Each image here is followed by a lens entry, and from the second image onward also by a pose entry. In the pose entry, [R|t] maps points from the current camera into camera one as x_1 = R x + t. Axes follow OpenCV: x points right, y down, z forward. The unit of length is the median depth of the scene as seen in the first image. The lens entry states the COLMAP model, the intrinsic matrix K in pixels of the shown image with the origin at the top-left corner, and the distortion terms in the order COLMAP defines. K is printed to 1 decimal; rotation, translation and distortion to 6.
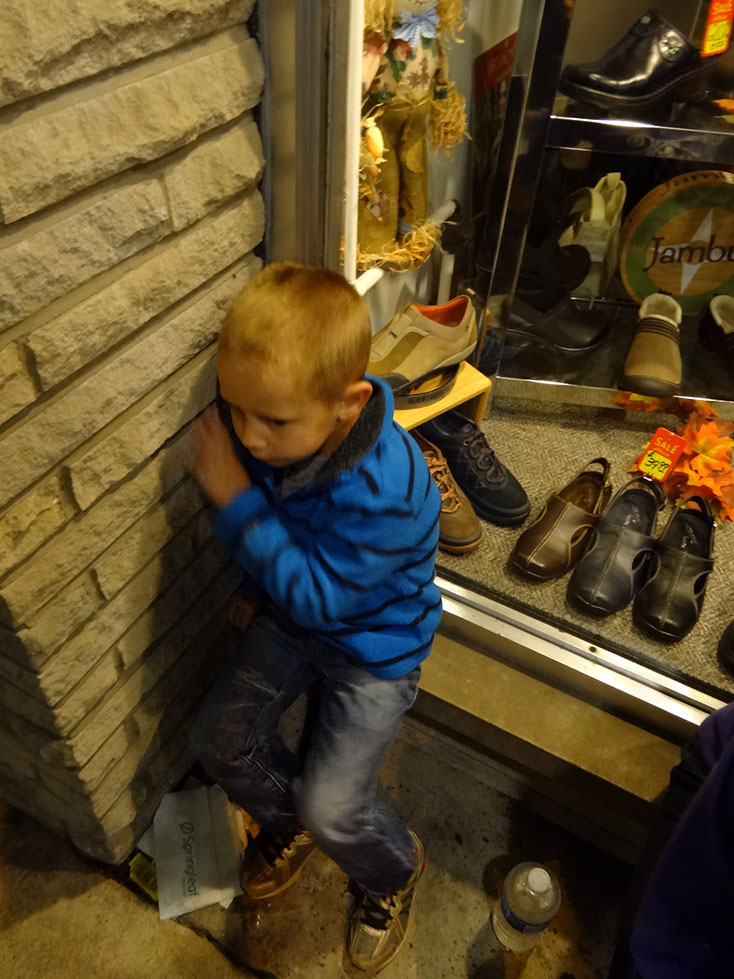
lens RADIAL K [[769.8, 0, 368.1], [0, 769.8, 491.2], [0, 0, 1]] dist [0.008703, 0.003577]
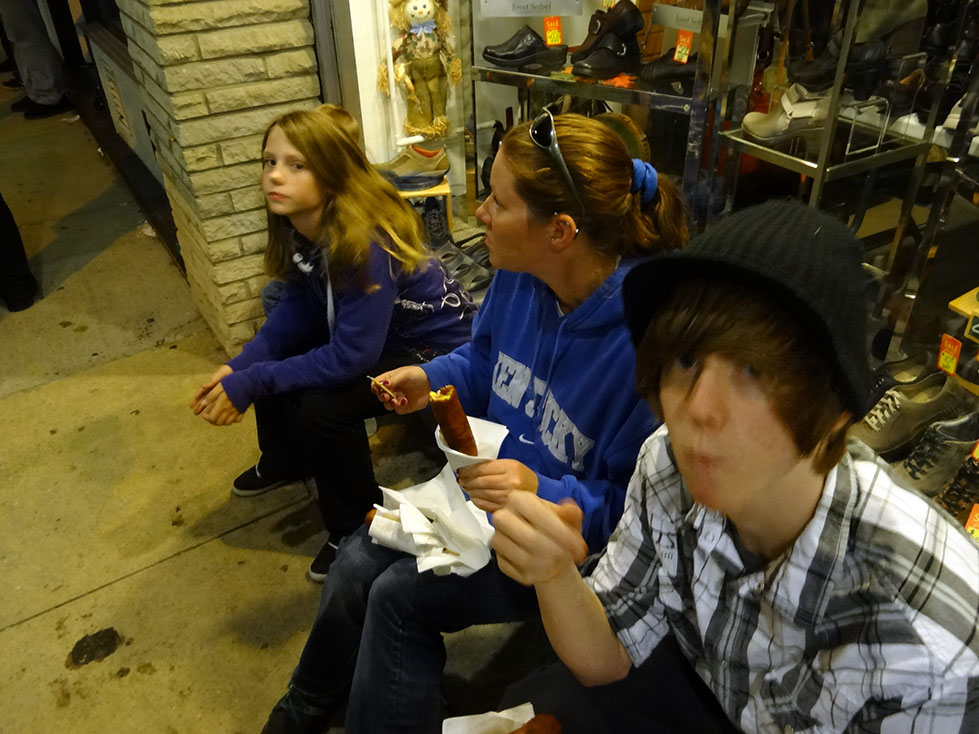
lens RADIAL K [[769.8, 0, 490.2], [0, 769.8, 365.4], [0, 0, 1]] dist [0.008703, 0.003577]
pose [[0.865112, 0.215158, -0.453088, 2.208708], [-0.298906, 0.946551, -0.121233, 0.882333], [0.402786, 0.240310, 0.883184, -1.118397]]
